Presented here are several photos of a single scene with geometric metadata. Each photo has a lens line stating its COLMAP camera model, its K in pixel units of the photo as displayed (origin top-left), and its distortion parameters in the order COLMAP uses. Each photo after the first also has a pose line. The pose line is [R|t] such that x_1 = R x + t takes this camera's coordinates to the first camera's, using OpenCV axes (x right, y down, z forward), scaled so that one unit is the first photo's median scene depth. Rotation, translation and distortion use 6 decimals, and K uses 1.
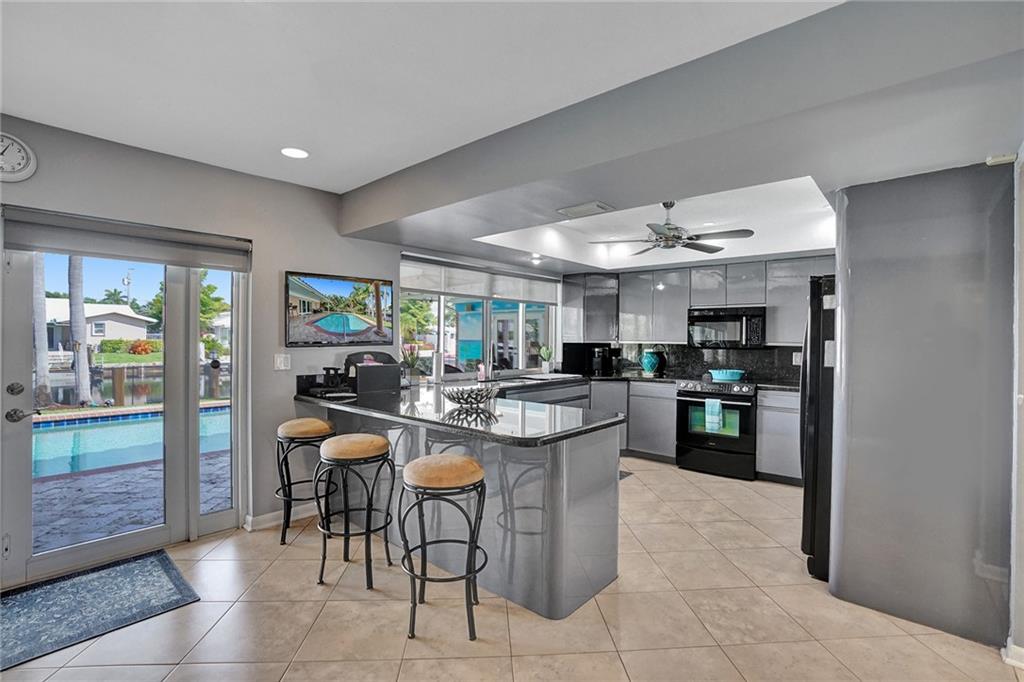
lens RADIAL K [[476.9, 0, 521.7], [0, 476.9, 342.4], [0, 0, 1]] dist [-0.021225, 0.000282]
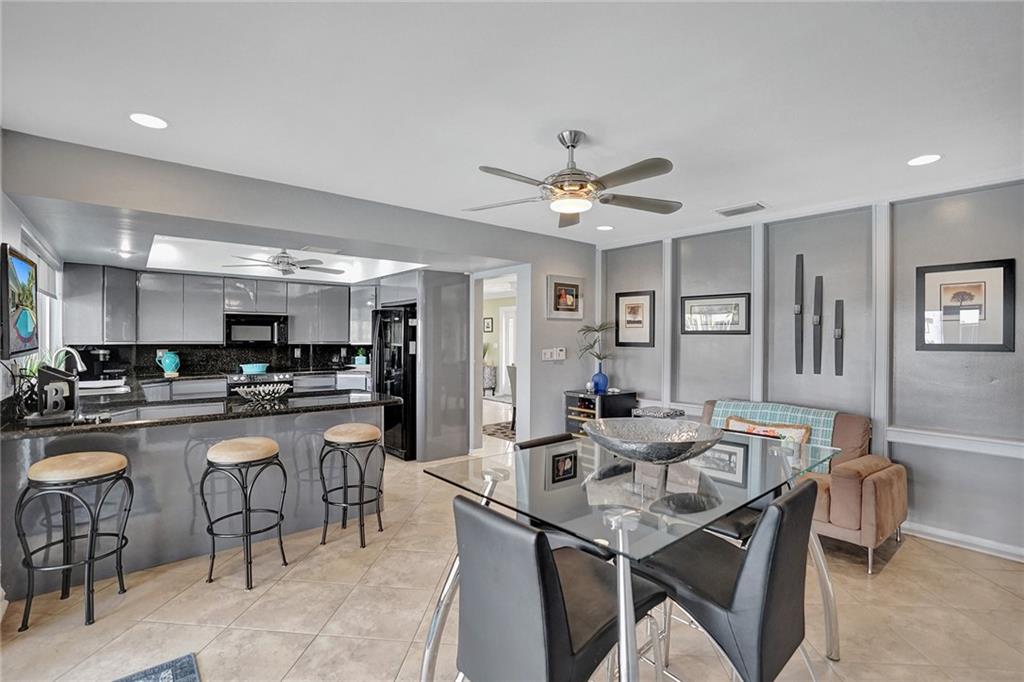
lens RADIAL K [[476.9, 0, 521.7], [0, 476.9, 342.4], [0, 0, 1]] dist [-0.021225, 0.000282]
pose [[0.138638, -0.016440, 0.990207, -0.745656], [0.002930, 0.999865, 0.016190, -0.017682], [-0.990339, 0.000656, 0.138667, 0.141957]]
